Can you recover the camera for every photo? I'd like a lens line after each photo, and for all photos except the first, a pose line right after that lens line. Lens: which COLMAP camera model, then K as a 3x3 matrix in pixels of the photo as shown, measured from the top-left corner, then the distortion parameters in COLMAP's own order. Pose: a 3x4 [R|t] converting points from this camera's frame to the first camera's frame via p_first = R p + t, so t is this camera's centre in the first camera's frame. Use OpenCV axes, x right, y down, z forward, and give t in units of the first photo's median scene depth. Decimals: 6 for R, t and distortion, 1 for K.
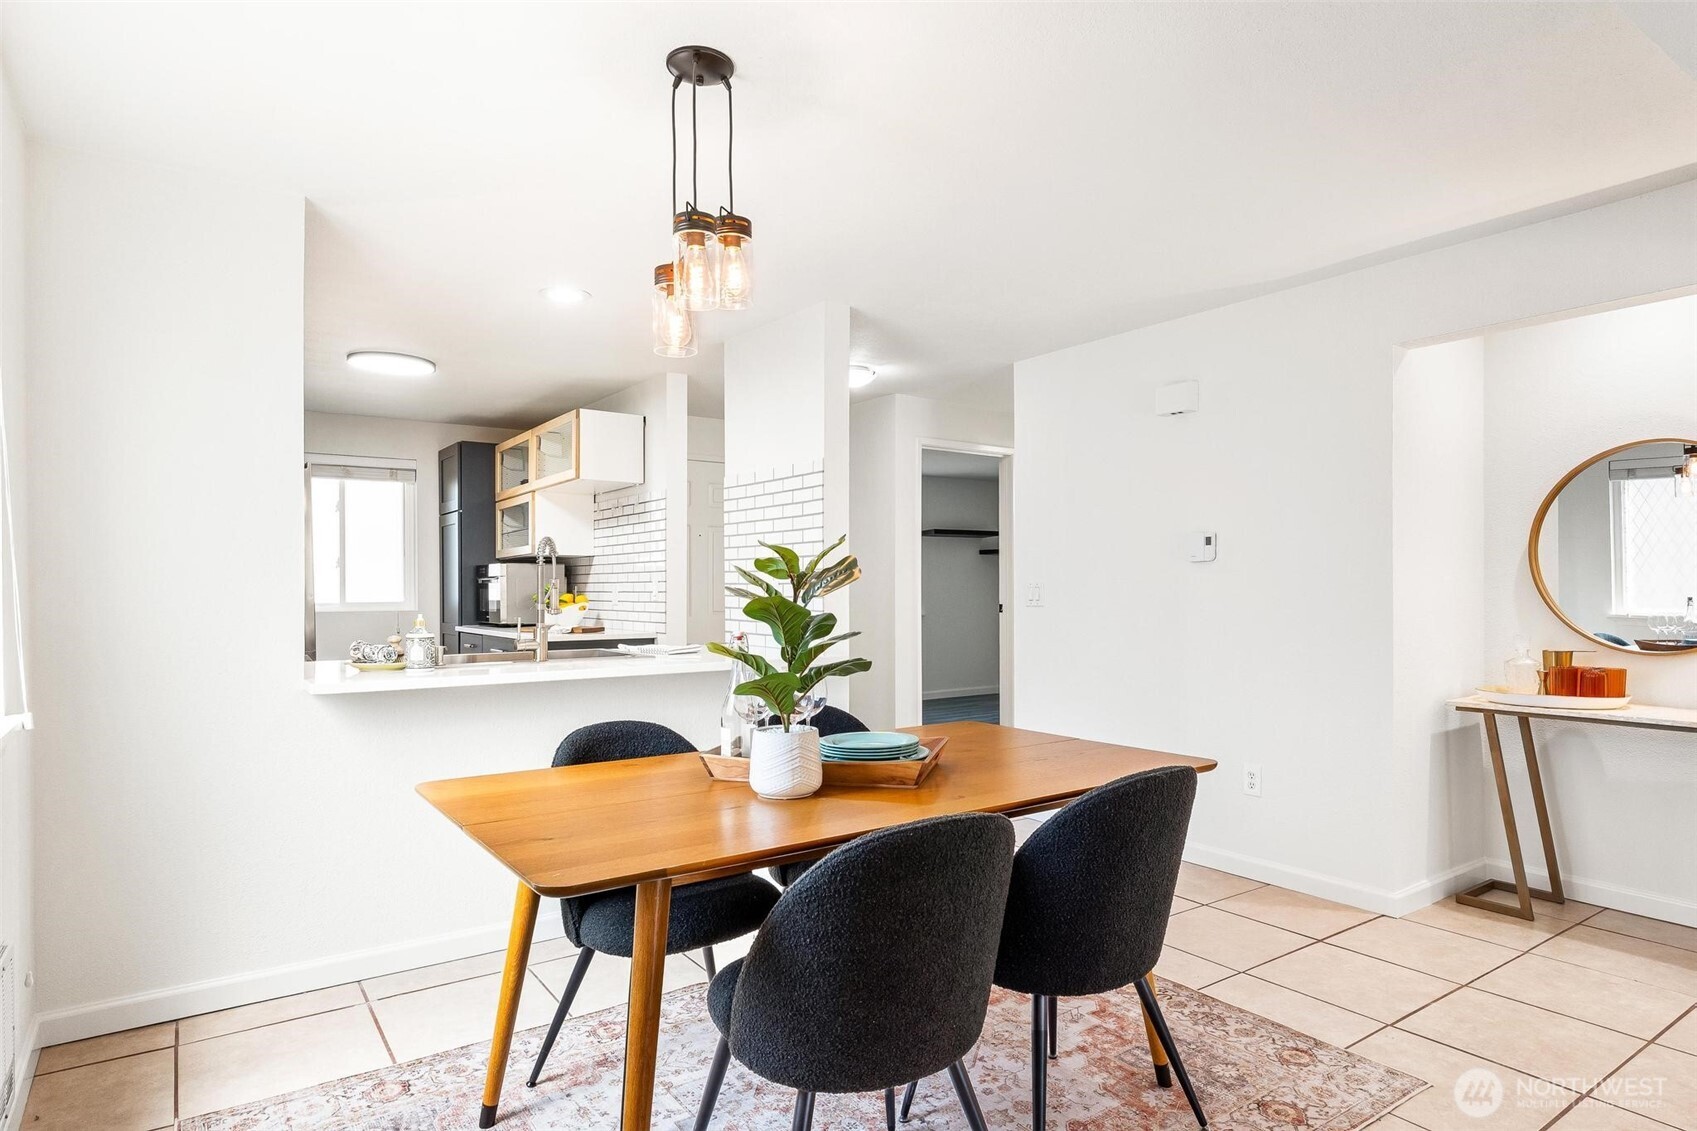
lens RADIAL K [[970.1, 0, 852.9], [0, 970.1, 577.1], [0, 0, 1]] dist [-0.002062, 0.000134]
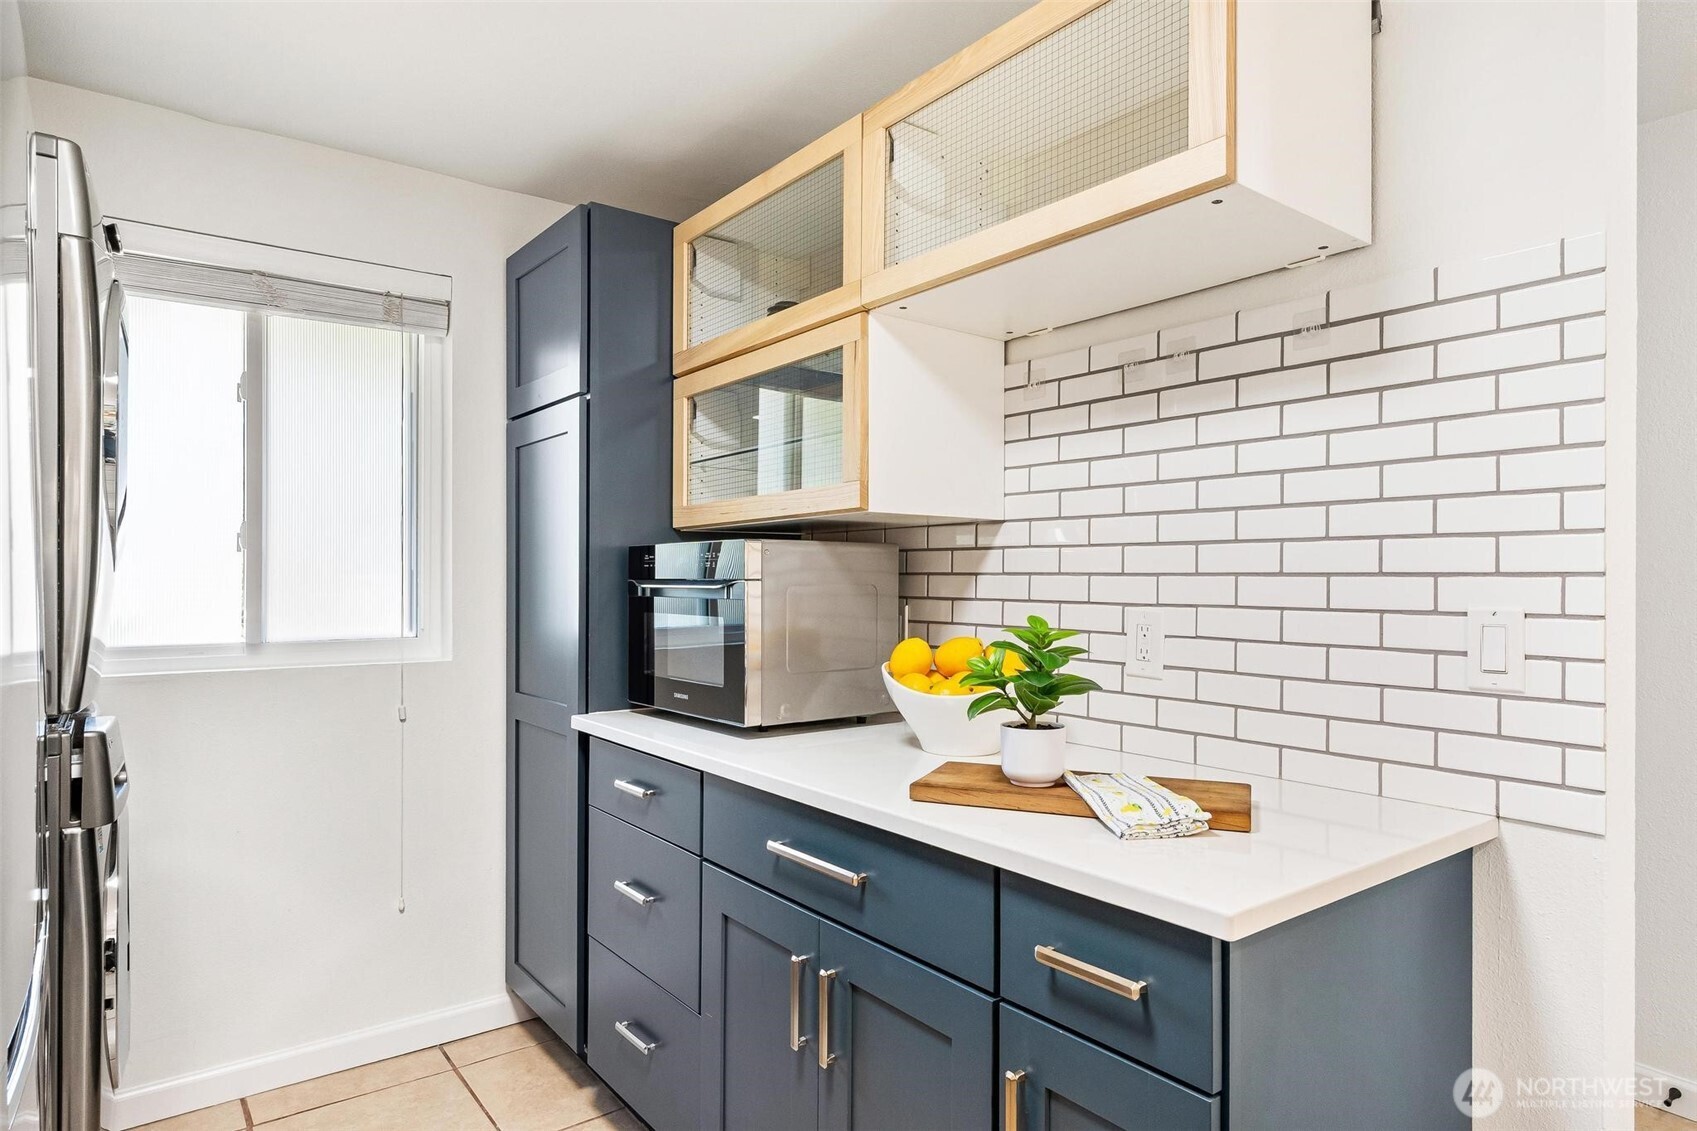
lens RADIAL K [[970.1, 0, 842.4], [0, 970.1, 566.5], [0, 0, 1]] dist [-0.002062, 0.000134]
pose [[0.999584, 0.004657, 0.028469, -0.315174], [-0.004834, 0.999969, 0.006150, -0.007165], [-0.028439, -0.006285, 0.999576, 0.628353]]
